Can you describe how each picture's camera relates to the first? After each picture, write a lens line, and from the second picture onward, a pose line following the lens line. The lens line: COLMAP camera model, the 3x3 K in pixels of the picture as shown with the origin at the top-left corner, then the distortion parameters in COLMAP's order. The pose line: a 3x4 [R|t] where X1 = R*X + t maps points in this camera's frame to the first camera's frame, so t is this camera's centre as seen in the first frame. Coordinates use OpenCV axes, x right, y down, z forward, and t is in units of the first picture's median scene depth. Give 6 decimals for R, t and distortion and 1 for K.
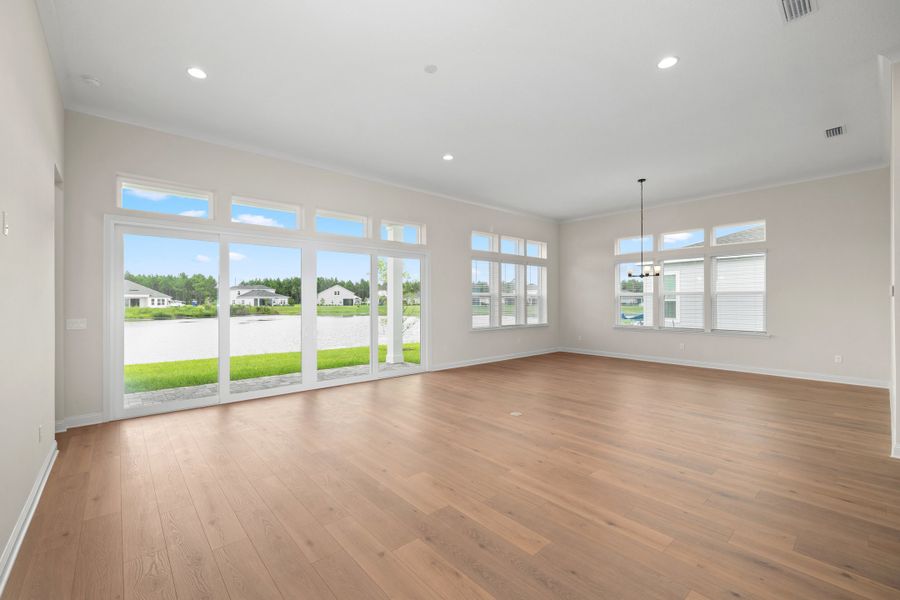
lens RADIAL K [[378.0, 0, 436.4], [0, 378.0, 301.3], [0, 0, 1]] dist [0.000962, 0.000332]
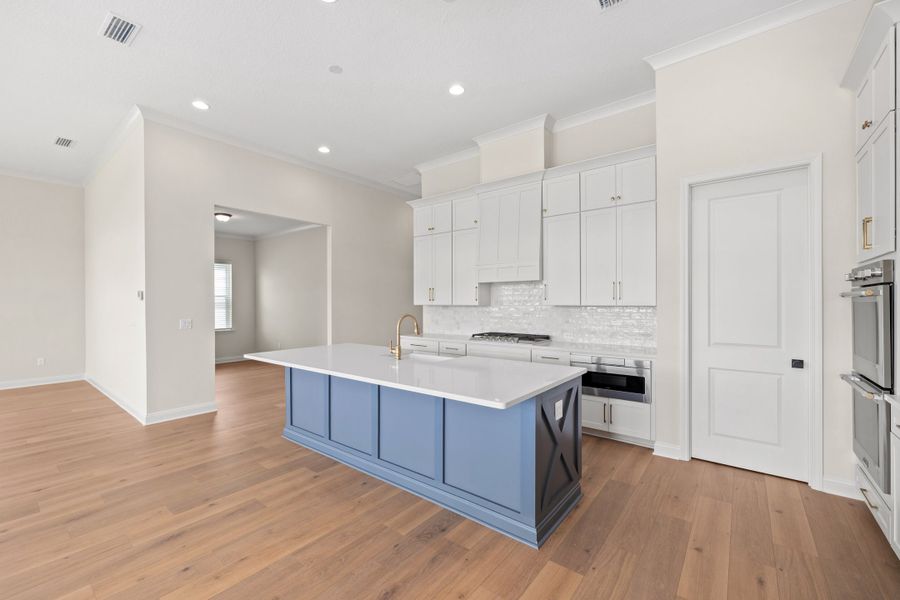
lens RADIAL K [[378.0, 0, 436.4], [0, 378.0, 301.3], [0, 0, 1]] dist [0.000962, 0.000332]
pose [[-0.178287, 0.003422, 0.983973, -0.292542], [0.006894, 0.999974, -0.002228, 0.001983], [-0.983954, 0.006386, -0.178306, 0.327191]]
